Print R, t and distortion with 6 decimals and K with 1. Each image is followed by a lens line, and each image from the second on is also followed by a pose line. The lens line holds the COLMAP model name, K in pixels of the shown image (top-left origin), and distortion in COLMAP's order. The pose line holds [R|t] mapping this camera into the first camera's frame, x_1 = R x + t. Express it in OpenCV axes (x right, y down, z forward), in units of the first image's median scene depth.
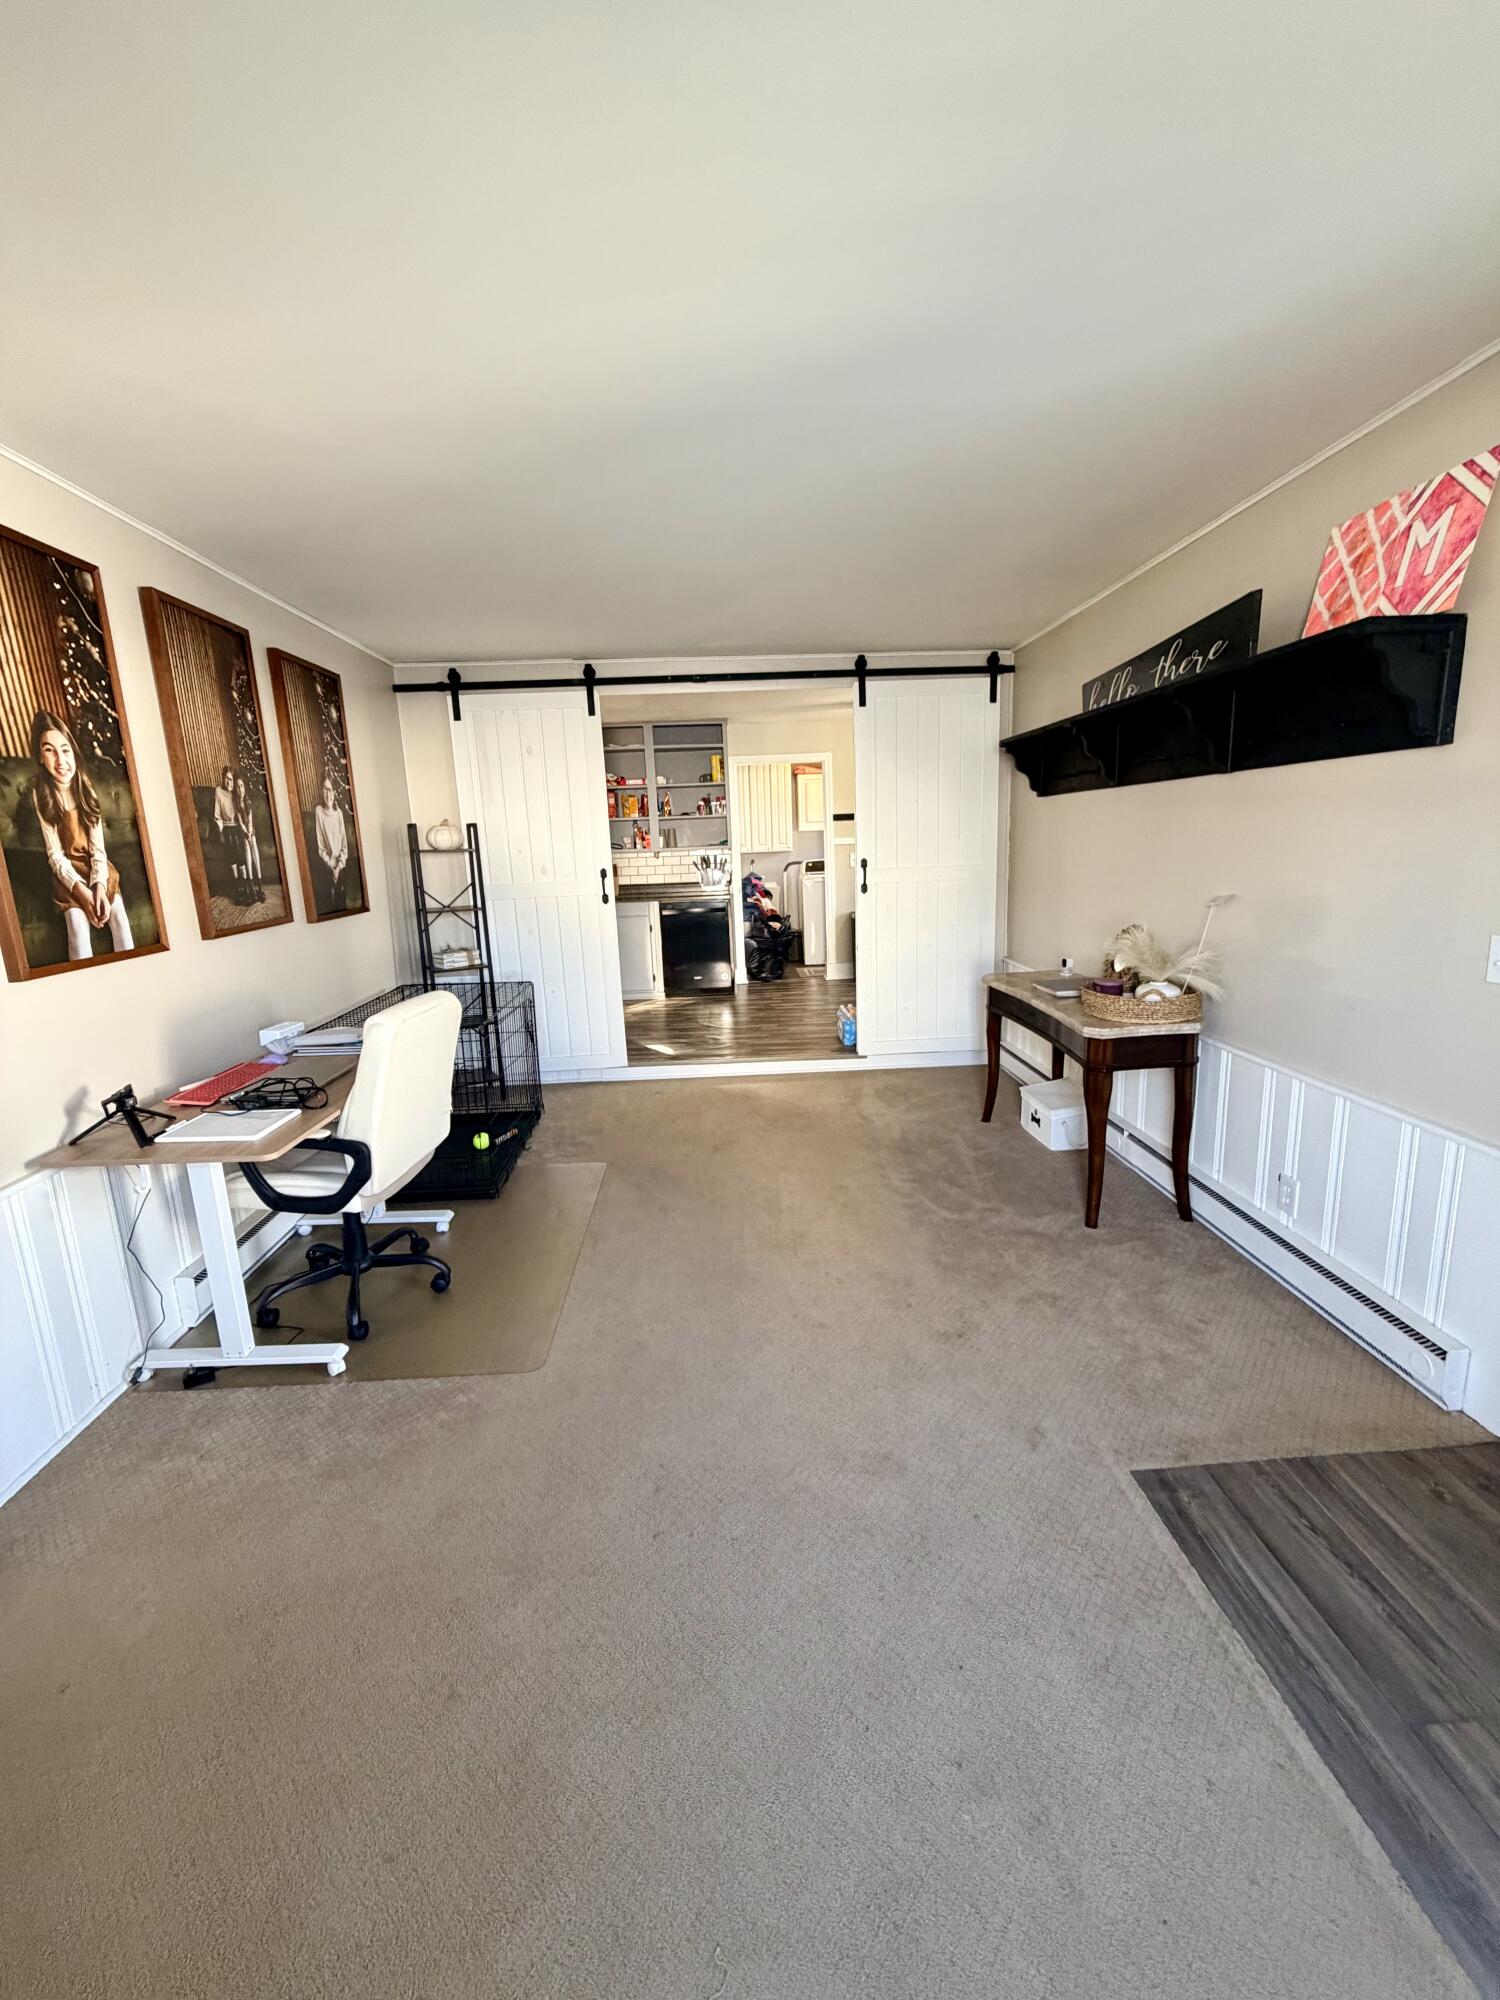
lens RADIAL K [[799.6, 0, 746.0], [0, 799.6, 995.2], [0, 0, 1]] dist [0.000075, 0.000784]
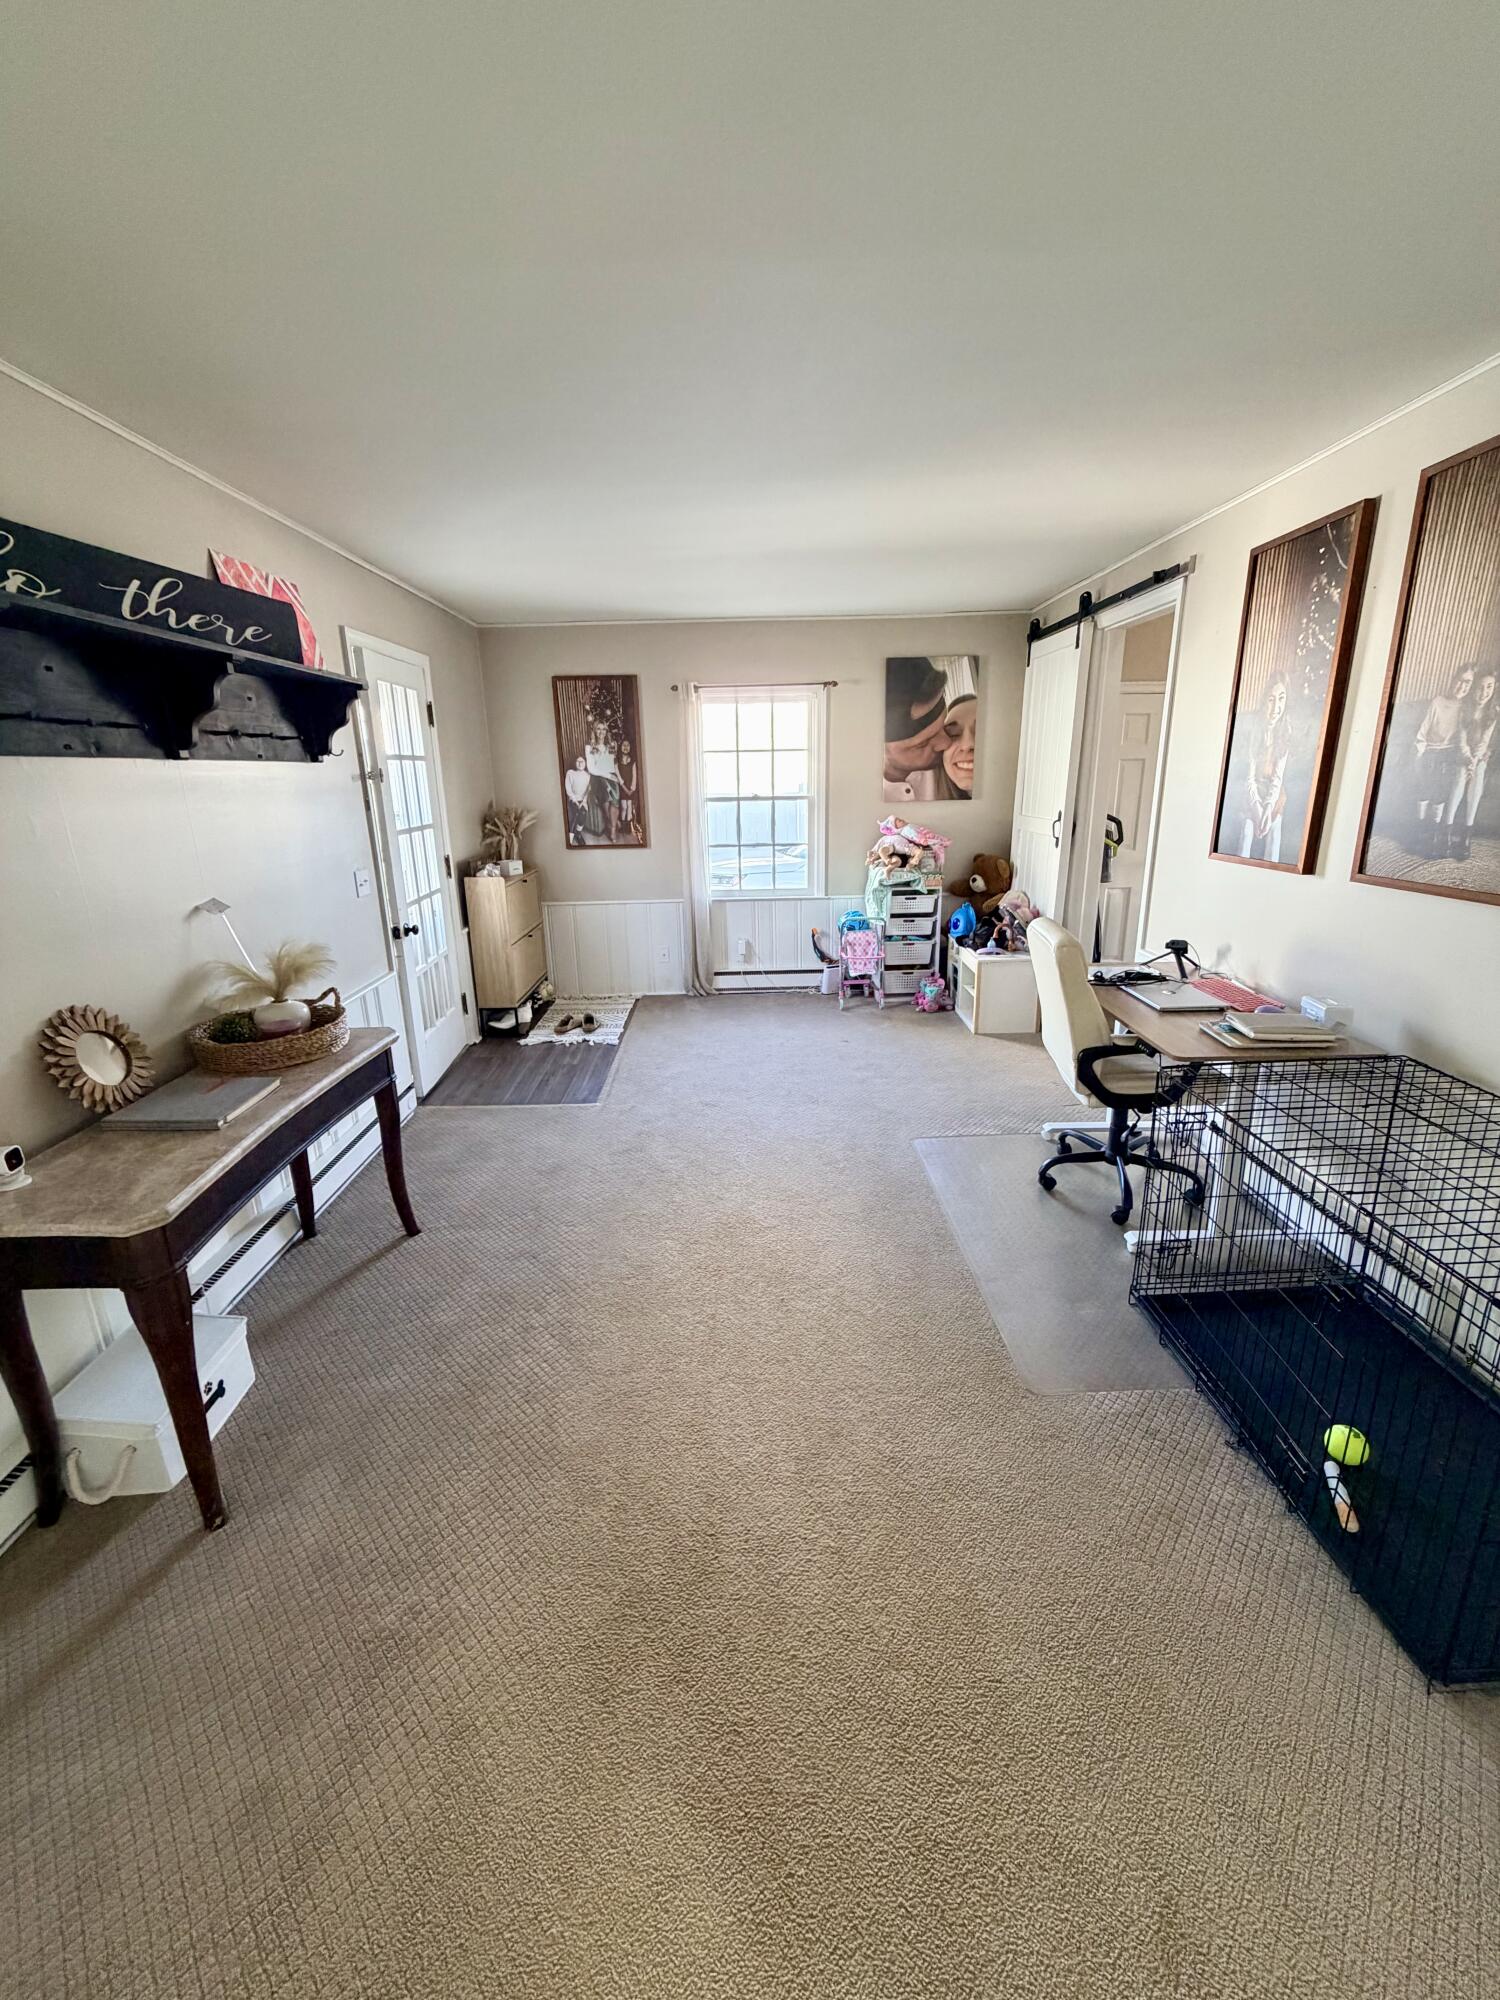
lens RADIAL K [[799.6, 0, 747.0], [0, 799.6, 1001.0], [0, 0, 1]] dist [0.000075, 0.000784]
pose [[-0.997818, 0.047410, 0.045960, -0.024293], [0.063143, 0.888674, 0.454171, -0.392423], [-0.019311, 0.456082, -0.889728, 1.830439]]
